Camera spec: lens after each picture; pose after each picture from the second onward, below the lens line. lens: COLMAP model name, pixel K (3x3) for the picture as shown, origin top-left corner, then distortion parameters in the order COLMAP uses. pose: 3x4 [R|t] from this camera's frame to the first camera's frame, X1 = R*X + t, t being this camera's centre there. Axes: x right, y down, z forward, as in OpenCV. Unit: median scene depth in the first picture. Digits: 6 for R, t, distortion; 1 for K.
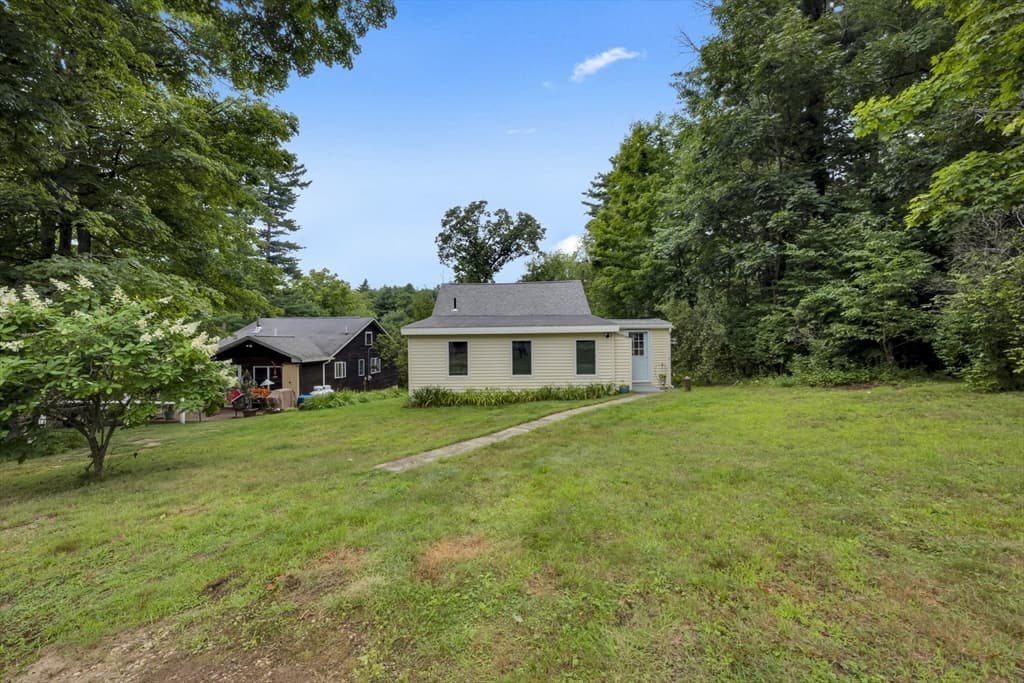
lens RADIAL K [[409.3, 0, 516.0], [0, 409.3, 340.9], [0, 0, 1]] dist [0.007997, 0.000194]
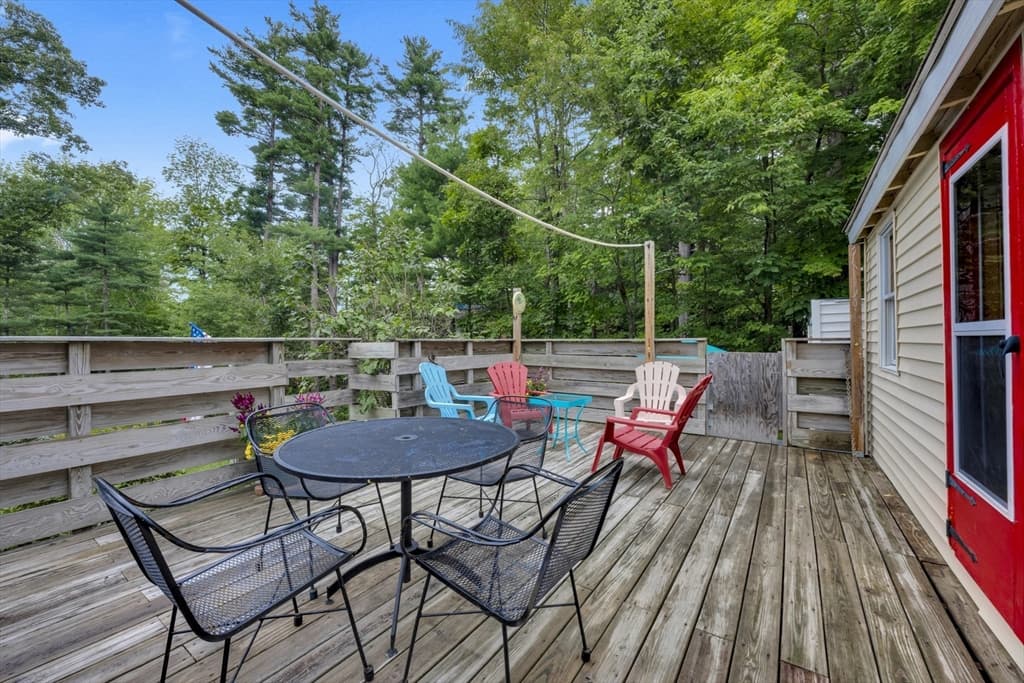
lens RADIAL K [[409.3, 0, 516.2], [0, 409.3, 337.3], [0, 0, 1]] dist [0.007997, 0.000194]
pose [[0.569565, 0.020538, 0.821689, -0.035471], [-0.002187, 0.999722, -0.023472, 0.008854], [-0.821943, 0.011572, 0.569452, 0.404010]]
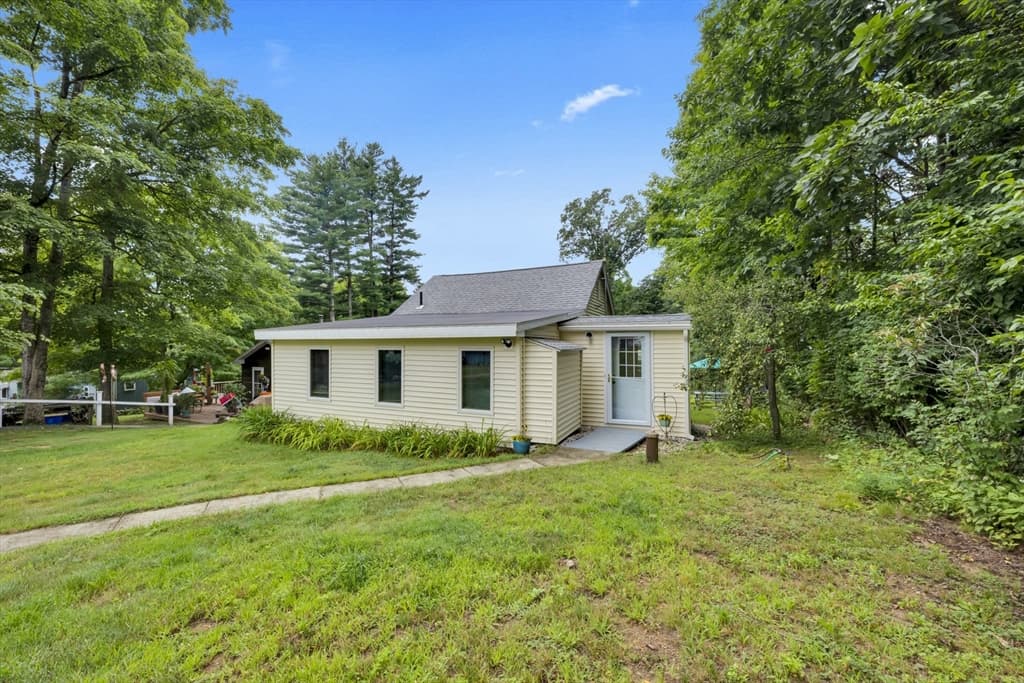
lens RADIAL K [[409.3, 0, 514.2], [0, 409.3, 339.1], [0, 0, 1]] dist [0.007997, 0.000194]
pose [[0.921325, 0.005596, -0.388753, 0.088564], [-0.009039, 0.999934, -0.007028, -0.002847], [0.388688, 0.009989, 0.921315, 0.096764]]
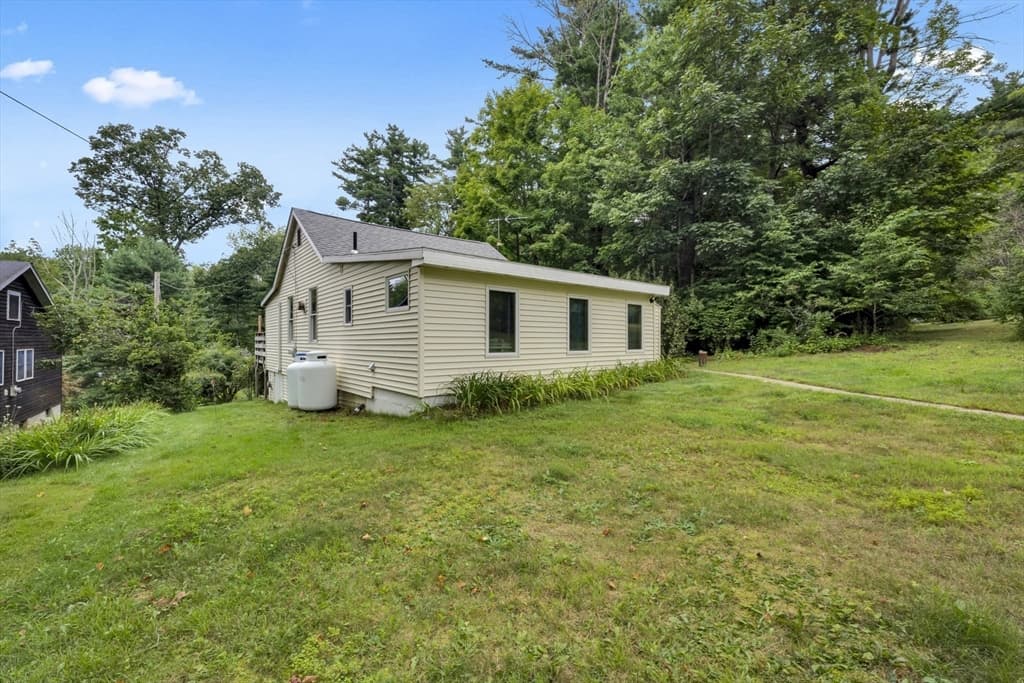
lens RADIAL K [[409.3, 0, 517.0], [0, 409.3, 337.4], [0, 0, 1]] dist [0.007997, 0.000194]
pose [[0.757888, 0.016758, 0.652170, -0.097204], [-0.005623, 0.999801, -0.019156, 0.014990], [-0.652361, 0.010851, 0.757831, 0.114420]]
